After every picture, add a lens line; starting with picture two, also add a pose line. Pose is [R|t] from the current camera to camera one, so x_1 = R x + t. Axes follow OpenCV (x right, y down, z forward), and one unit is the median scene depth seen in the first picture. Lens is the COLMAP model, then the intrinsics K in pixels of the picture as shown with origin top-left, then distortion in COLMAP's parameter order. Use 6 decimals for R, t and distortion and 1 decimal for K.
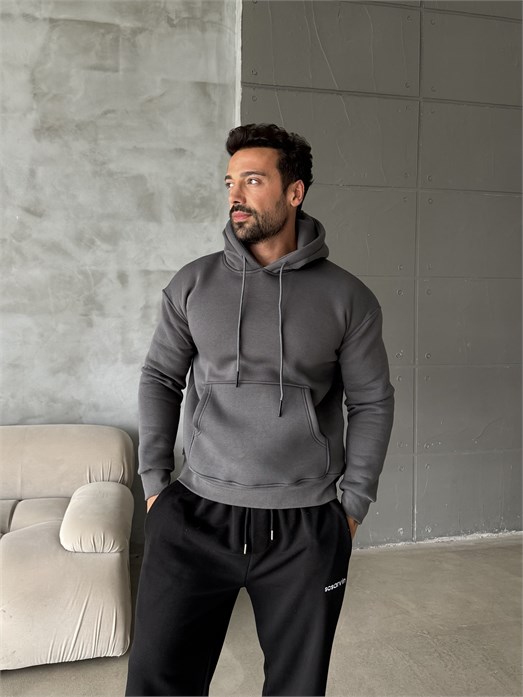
lens RADIAL K [[589.8, 0, 251.6], [0, 589.8, 298.2], [0, 0, 1]] dist [0.024486, -0.064830]
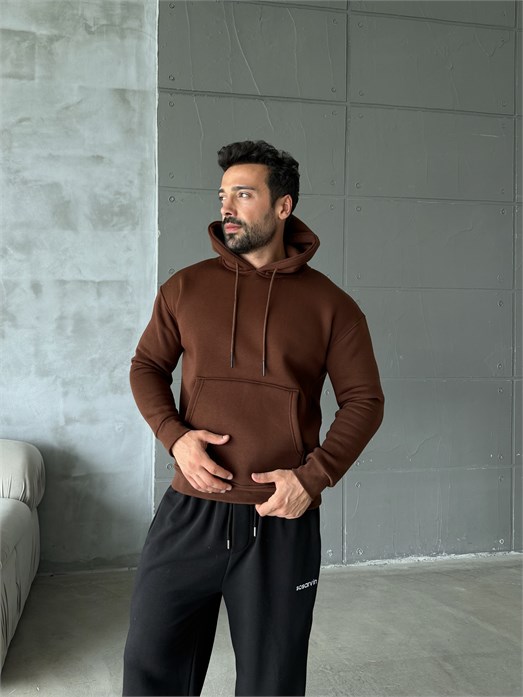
lens RADIAL K [[569.4, 0, 244.5], [0, 569.4, 299.1], [0, 0, 1]] dist [0.011225, -0.038158]
pose [[0.999384, -0.001595, -0.035045, 0.156613], [0.000655, 0.999640, -0.026815, 0.009766], [0.035076, 0.026776, 0.999026, 0.070325]]
